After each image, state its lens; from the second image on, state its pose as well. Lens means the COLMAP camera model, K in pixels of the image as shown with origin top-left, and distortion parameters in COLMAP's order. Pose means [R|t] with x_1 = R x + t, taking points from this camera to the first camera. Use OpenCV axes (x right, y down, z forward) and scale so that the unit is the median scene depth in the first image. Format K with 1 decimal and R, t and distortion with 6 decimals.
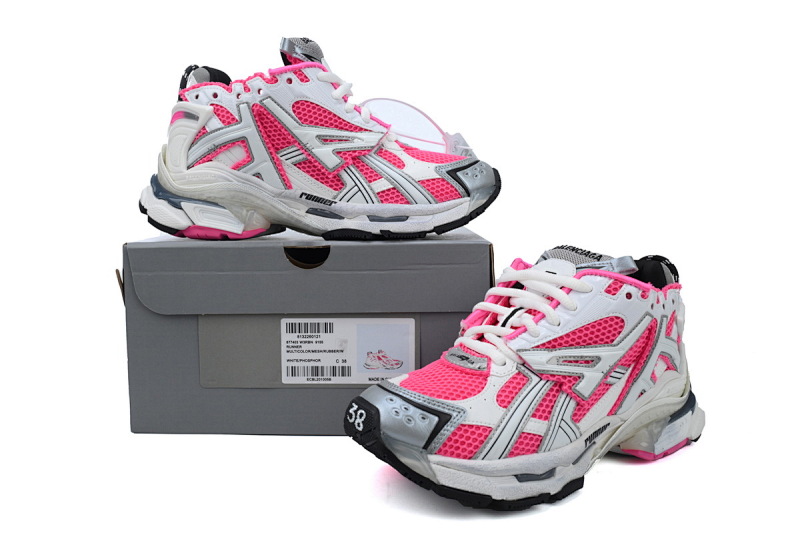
lens RADIAL K [[651.8, 0, 400.0], [0, 651.8, 266.5], [0, 0, 1]] dist [0.004357, 0.000289]
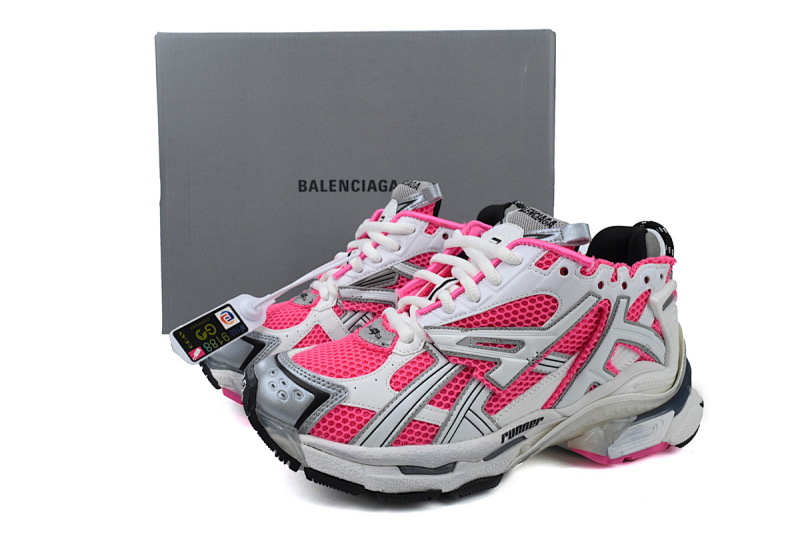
lens RADIAL K [[651.8, 0, 400.0], [0, 651.8, 266.5], [0, 0, 1]] dist [0.004357, 0.000289]
pose [[0.967996, 0.043196, -0.247219, 0.359141], [-0.025097, 0.996799, 0.075903, -0.019487], [0.249706, -0.067269, 0.965982, 0.143760]]
